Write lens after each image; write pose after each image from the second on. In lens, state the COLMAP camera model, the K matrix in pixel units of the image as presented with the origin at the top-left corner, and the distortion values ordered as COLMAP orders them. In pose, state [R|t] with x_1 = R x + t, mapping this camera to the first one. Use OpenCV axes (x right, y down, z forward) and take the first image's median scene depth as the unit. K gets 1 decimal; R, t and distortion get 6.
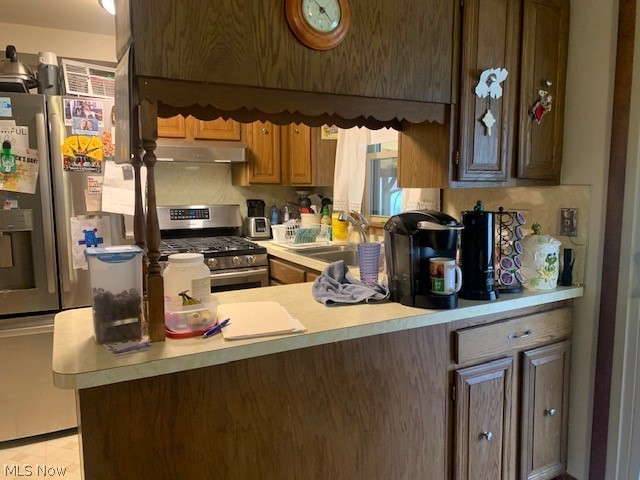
lens RADIAL K [[488.2, 0, 320.0], [0, 488.2, 240.0], [0, 0, 1]] dist [0.041710, -0.050253]
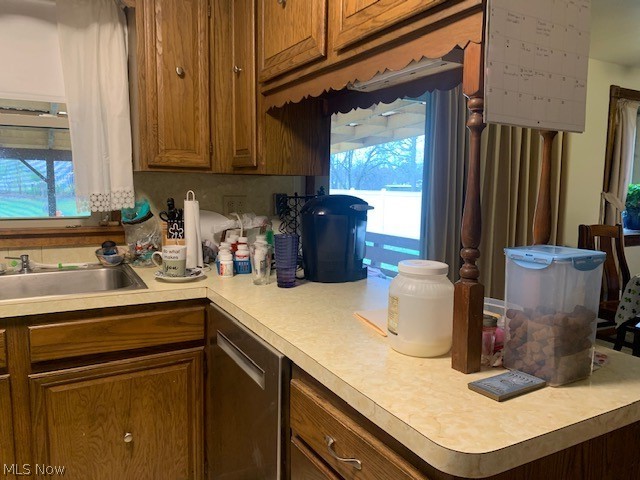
lens RADIAL K [[488.2, 0, 320.0], [0, 488.2, 240.0], [0, 0, 1]] dist [0.041710, -0.050253]
pose [[-0.009037, -0.115958, 0.993213, -0.643753], [0.105557, 0.987593, 0.116262, -0.070376], [-0.994372, 0.105892, 0.003315, 0.792140]]
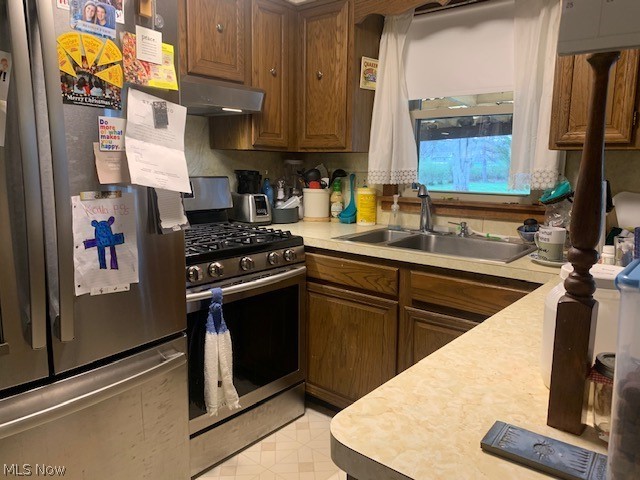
lens RADIAL K [[488.2, 0, 320.0], [0, 488.2, 240.0], [0, 0, 1]] dist [0.041710, -0.050253]
pose [[0.927577, -0.046278, 0.370755, -0.447392], [0.030112, 0.998331, 0.049275, -0.017551], [-0.372417, -0.034542, 0.927422, 0.420685]]
